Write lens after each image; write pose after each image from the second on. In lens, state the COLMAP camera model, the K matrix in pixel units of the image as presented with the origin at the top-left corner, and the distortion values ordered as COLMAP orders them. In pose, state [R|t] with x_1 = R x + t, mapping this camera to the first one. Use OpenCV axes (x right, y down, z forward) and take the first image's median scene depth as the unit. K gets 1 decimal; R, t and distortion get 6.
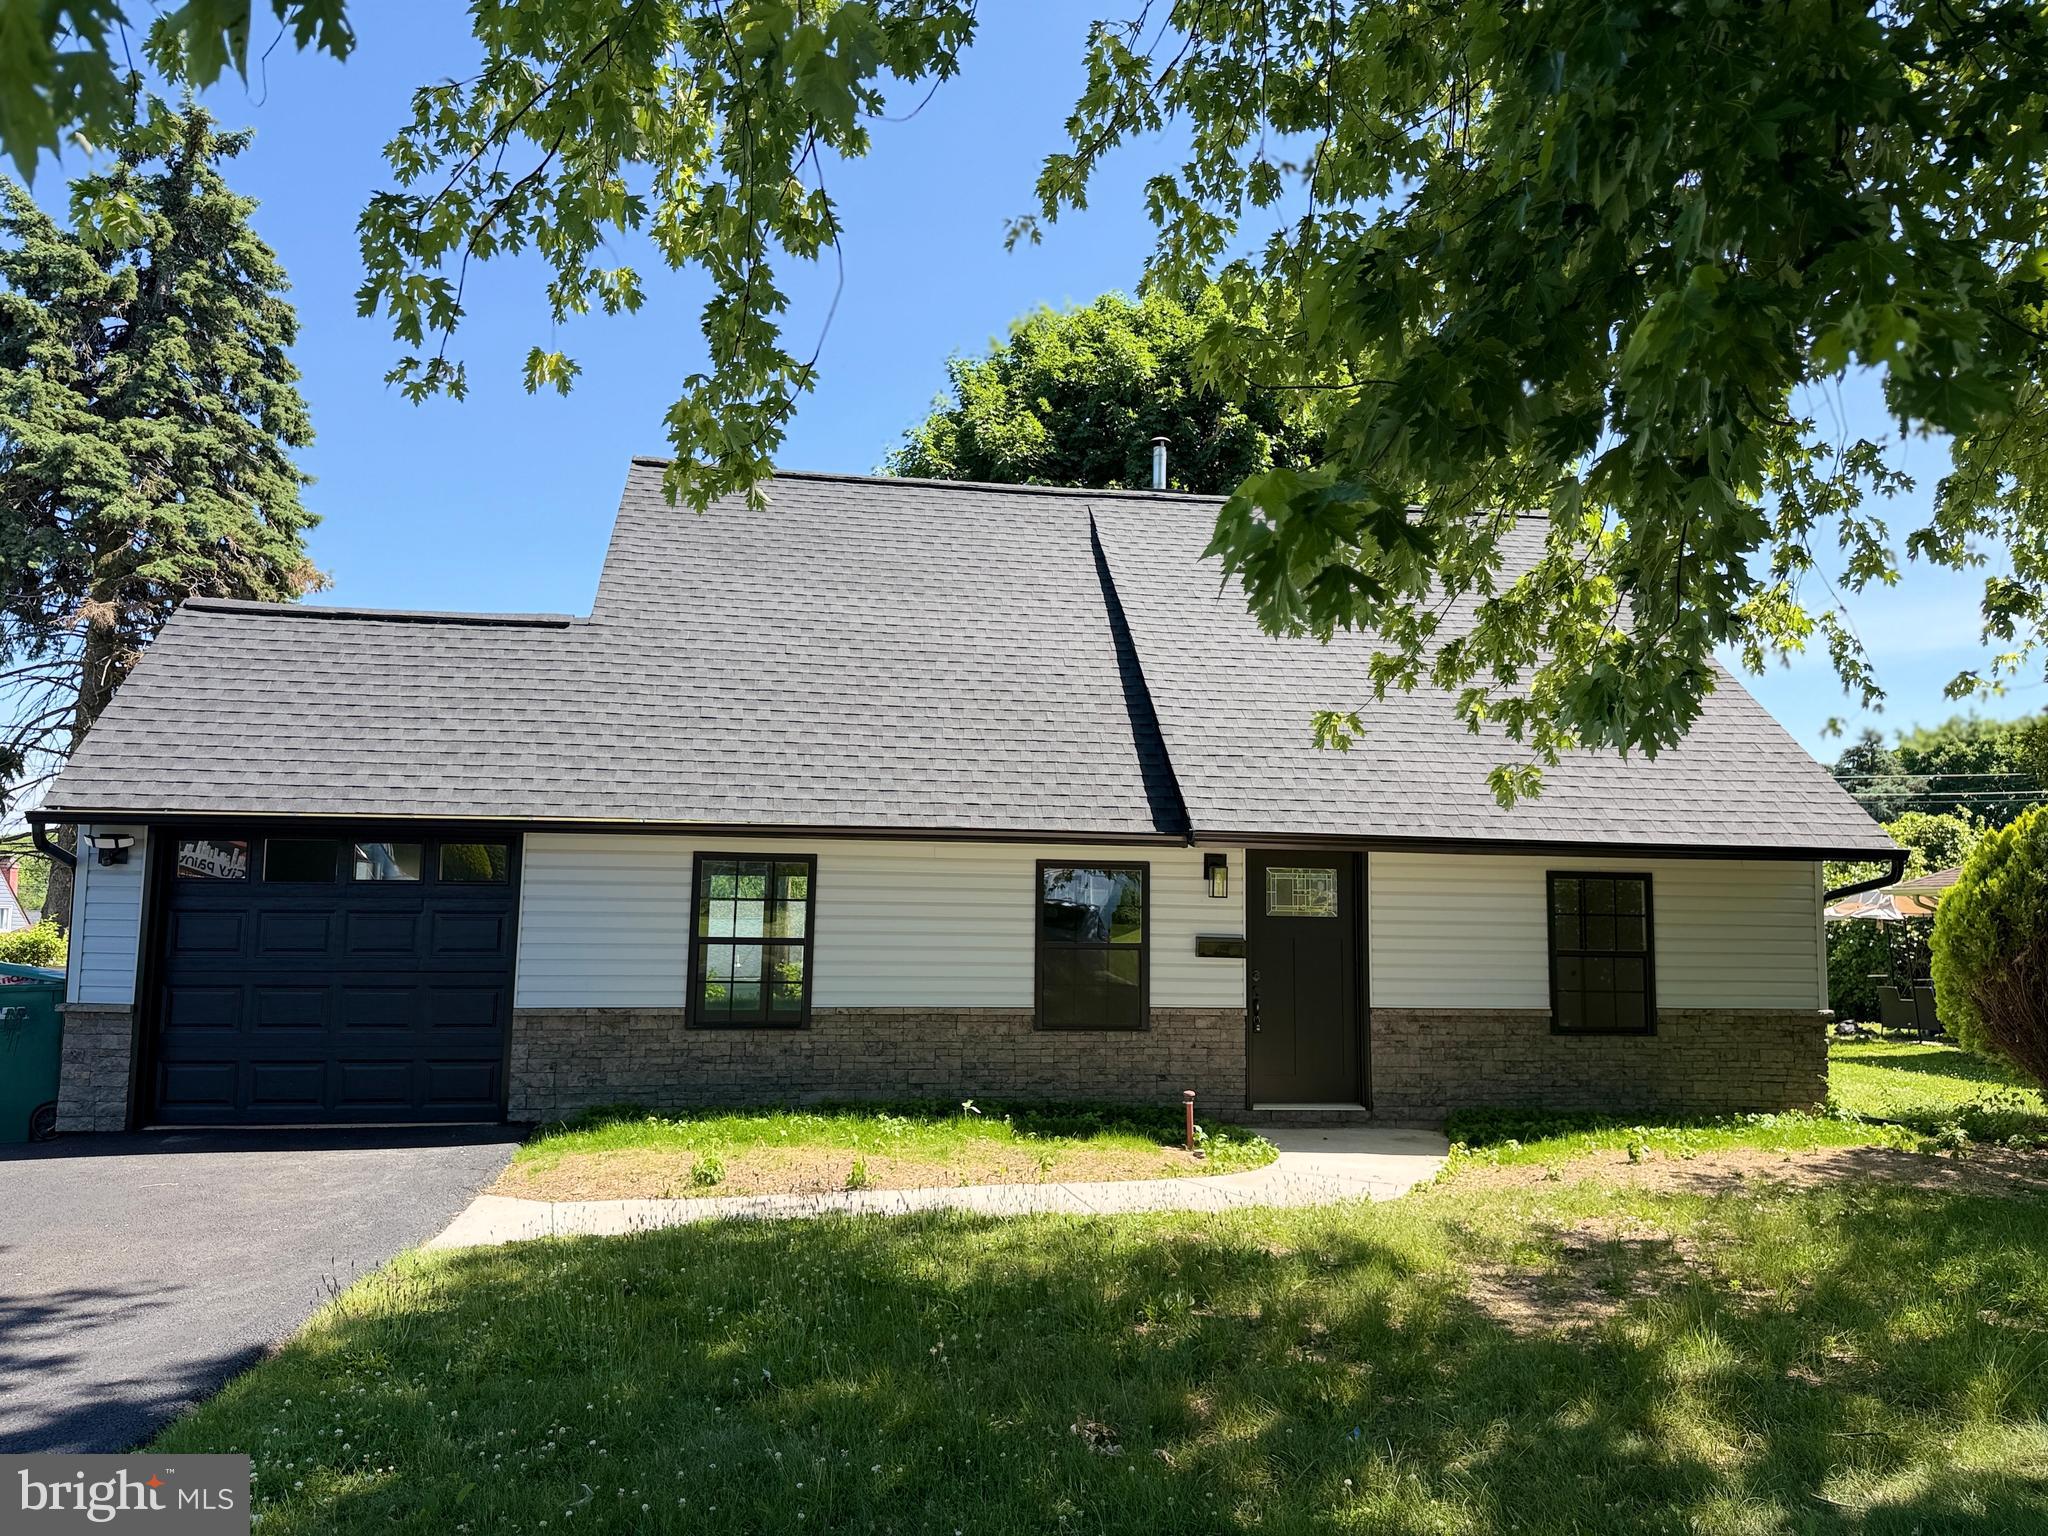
lens RADIAL K [[1442.0, 0, 1058.6], [0, 1442.0, 773.0], [0, 0, 1]] dist [0.127256, -0.173947]
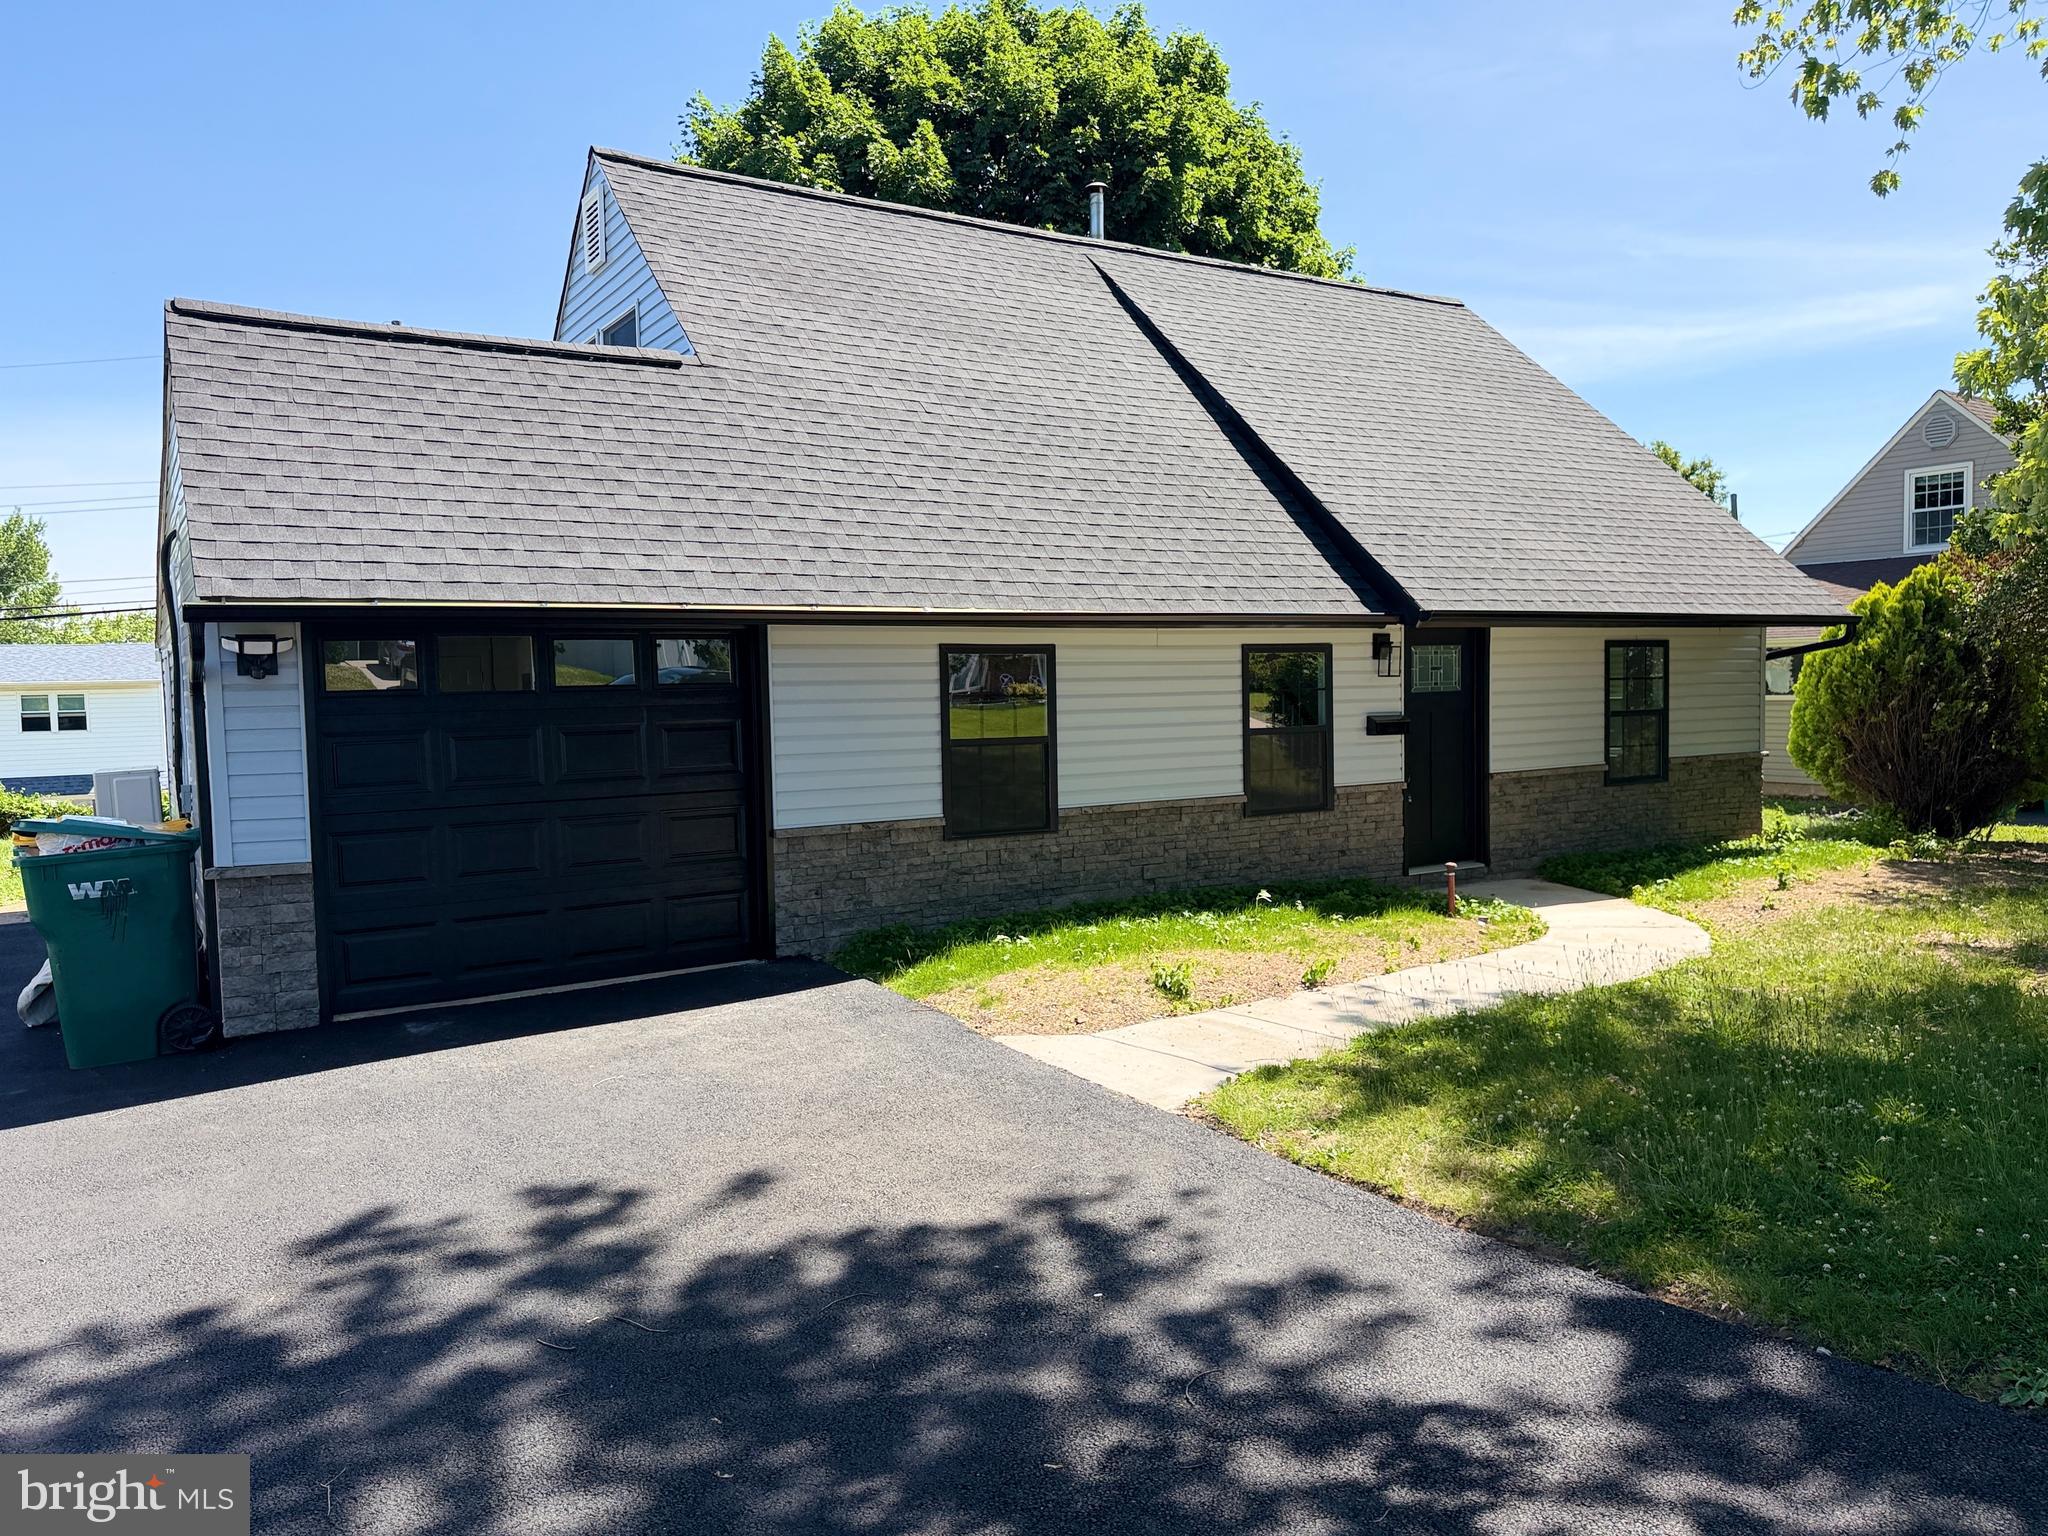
lens RADIAL K [[1442.0, 0, 1058.6], [0, 1442.0, 773.0], [0, 0, 1]] dist [0.127256, -0.173947]
pose [[0.915348, -0.058817, 0.398346, -0.536448], [-0.003785, 0.987974, 0.154574, -0.004649], [-0.402647, -0.142997, 0.904117, 0.162831]]
